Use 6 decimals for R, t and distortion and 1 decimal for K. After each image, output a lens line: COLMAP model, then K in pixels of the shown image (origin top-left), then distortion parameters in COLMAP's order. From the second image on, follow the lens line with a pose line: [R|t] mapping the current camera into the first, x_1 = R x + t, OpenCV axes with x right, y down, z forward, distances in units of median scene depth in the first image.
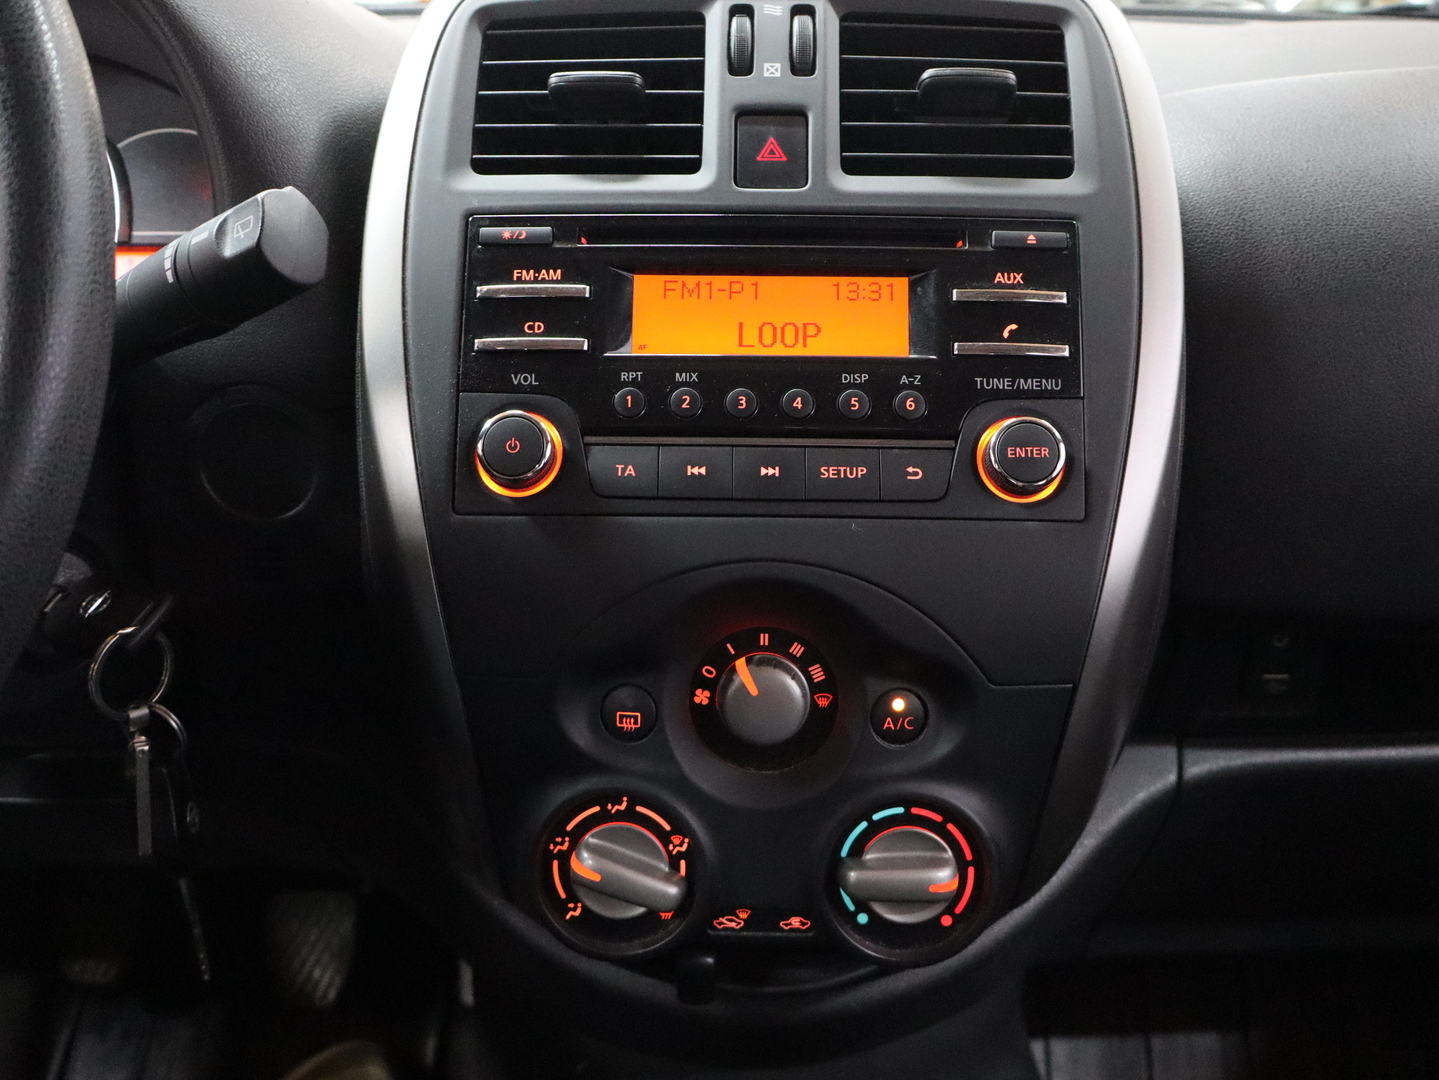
lens RADIAL K [[1435.6, 0, 714.4], [0, 1435.6, 542.3], [0, 0, 1]] dist [0.056294, 0.000000]
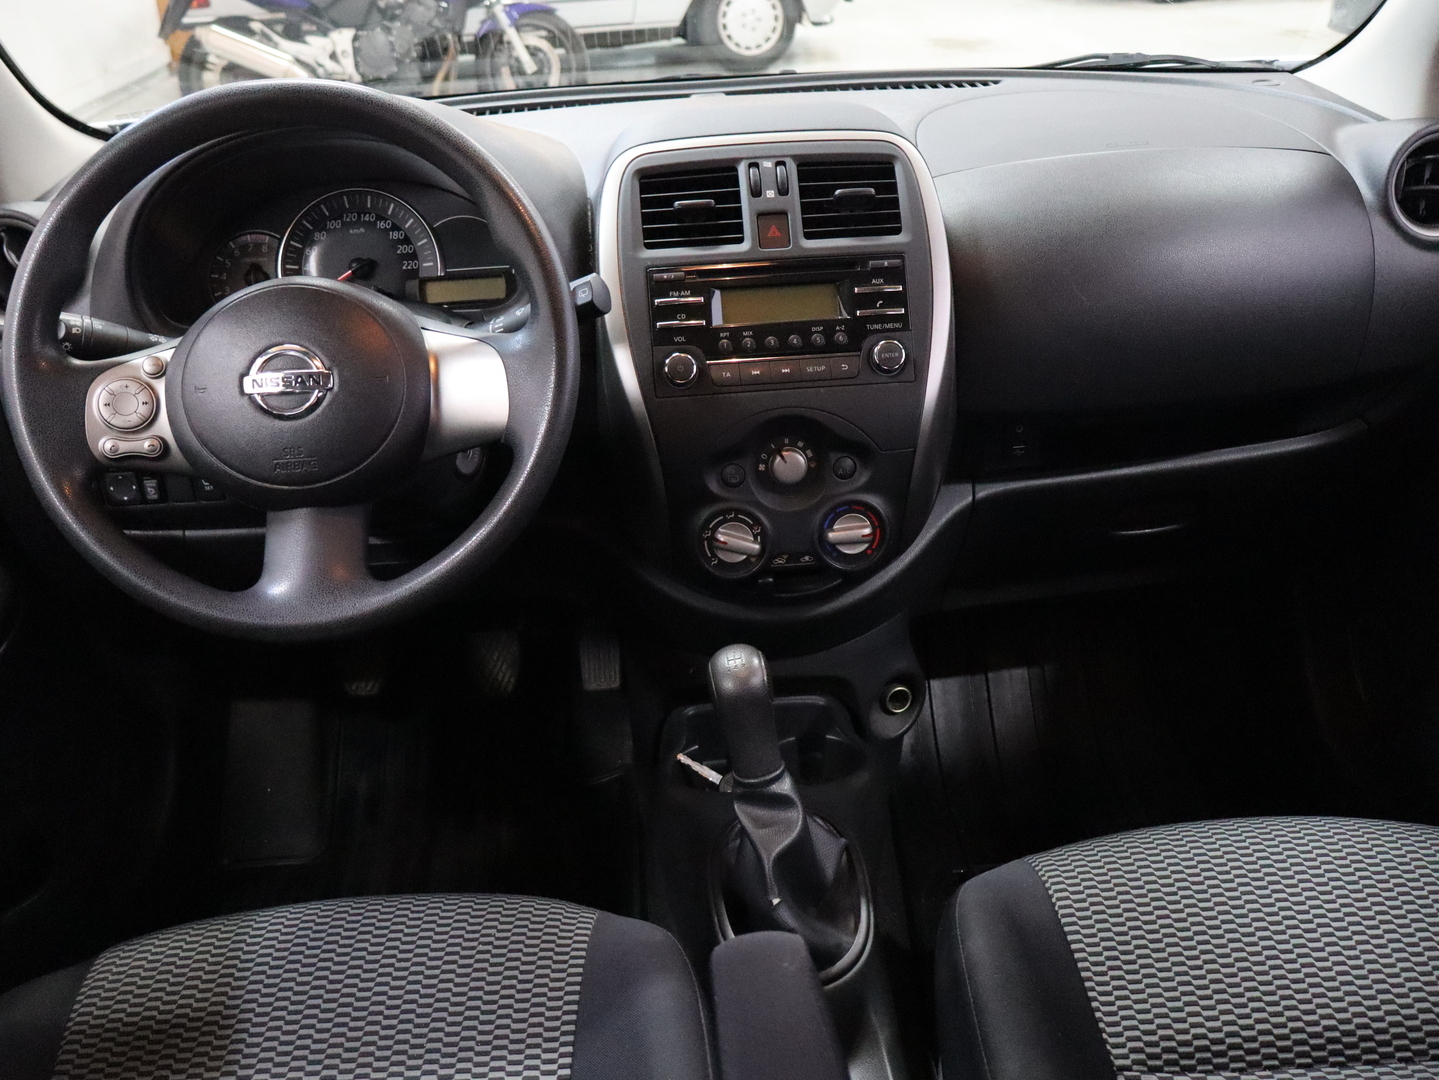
lens RADIAL K [[1435.6, 0, 716.9], [0, 1435.6, 542.1], [0, 0, 1]] dist [0.056294, 0.000000]
pose [[0.994160, -0.082787, 0.069226, -0.257317], [0.075665, 0.992122, 0.099846, -0.012556], [-0.076947, -0.094025, 0.992592, -1.364766]]
